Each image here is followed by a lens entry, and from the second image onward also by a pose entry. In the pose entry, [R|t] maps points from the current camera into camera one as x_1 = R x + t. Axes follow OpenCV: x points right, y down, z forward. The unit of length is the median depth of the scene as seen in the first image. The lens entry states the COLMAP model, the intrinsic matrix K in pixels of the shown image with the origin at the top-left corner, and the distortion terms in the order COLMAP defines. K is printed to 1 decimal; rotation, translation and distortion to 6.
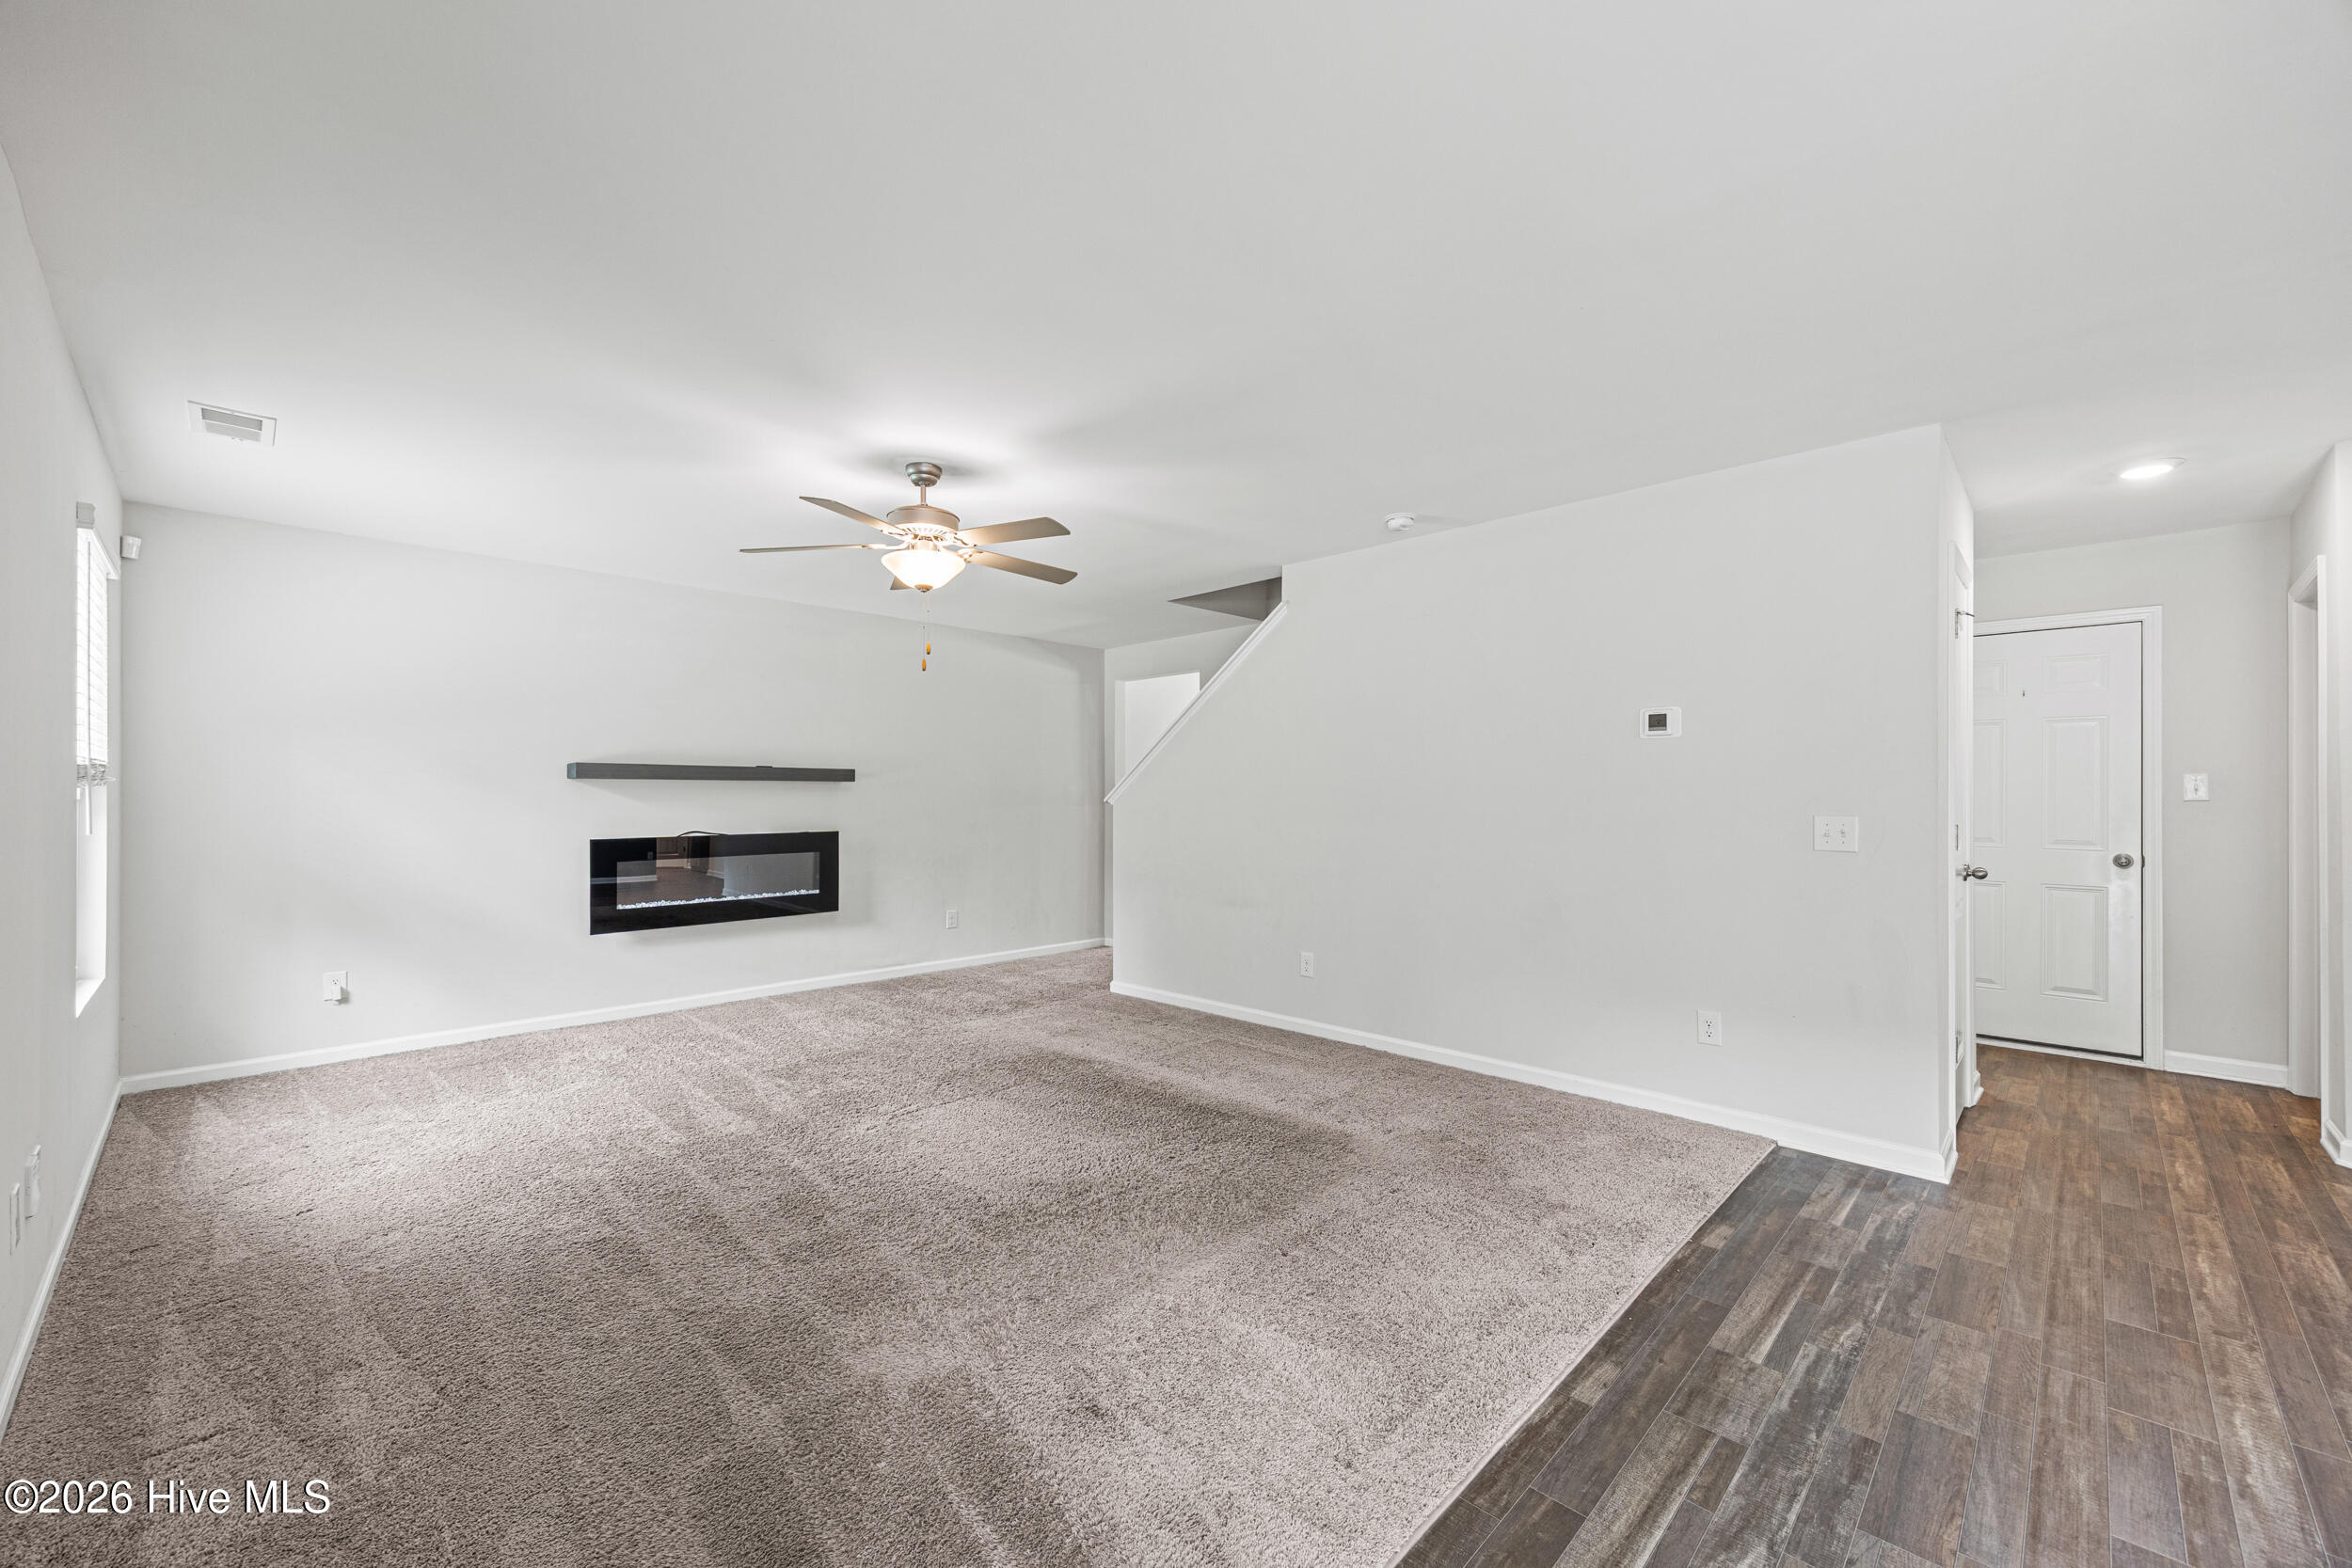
lens RADIAL K [[924.6, 0, 1165.2], [0, 924.6, 789.0], [0, 0, 1]] dist [0.002272, -0.001090]
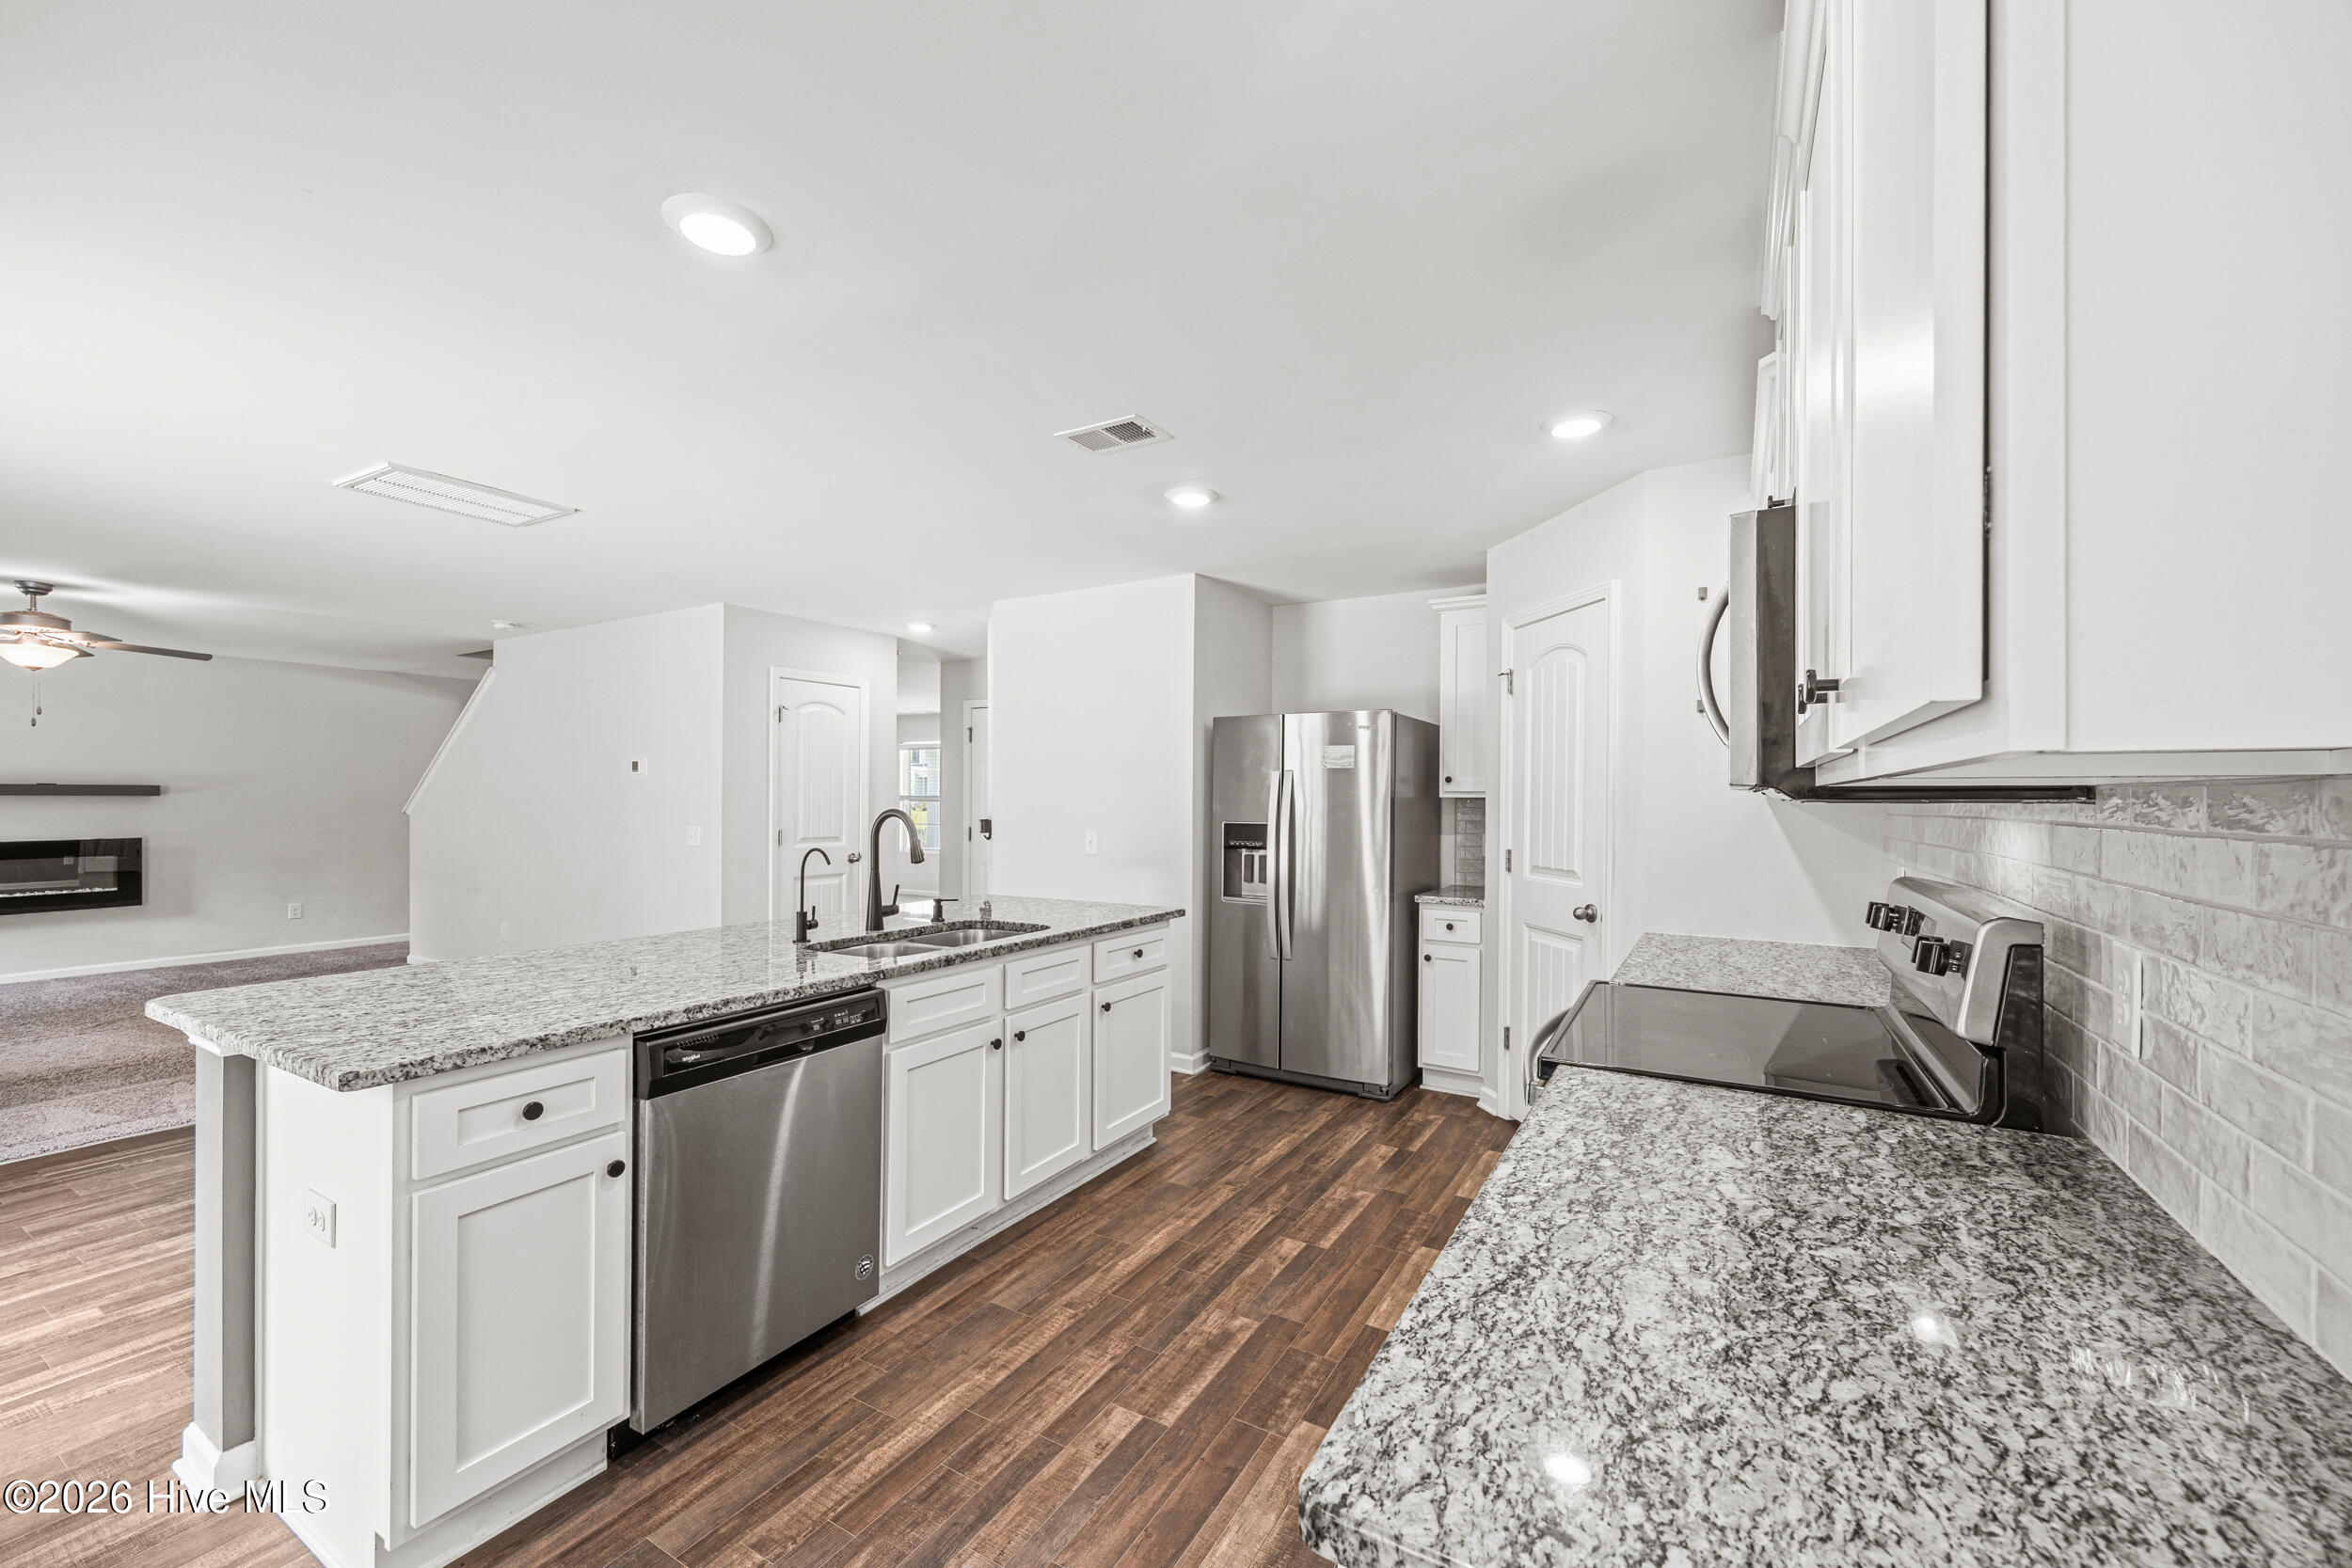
lens RADIAL K [[924.6, 0, 1172.6], [0, 924.6, 788.1], [0, 0, 1]] dist [0.002272, -0.001090]
pose [[0.969781, 0.004255, 0.243939, 0.642742], [-0.004607, 0.999989, 0.000874, -0.025144], [-0.243933, -0.001971, 0.969790, -0.474531]]
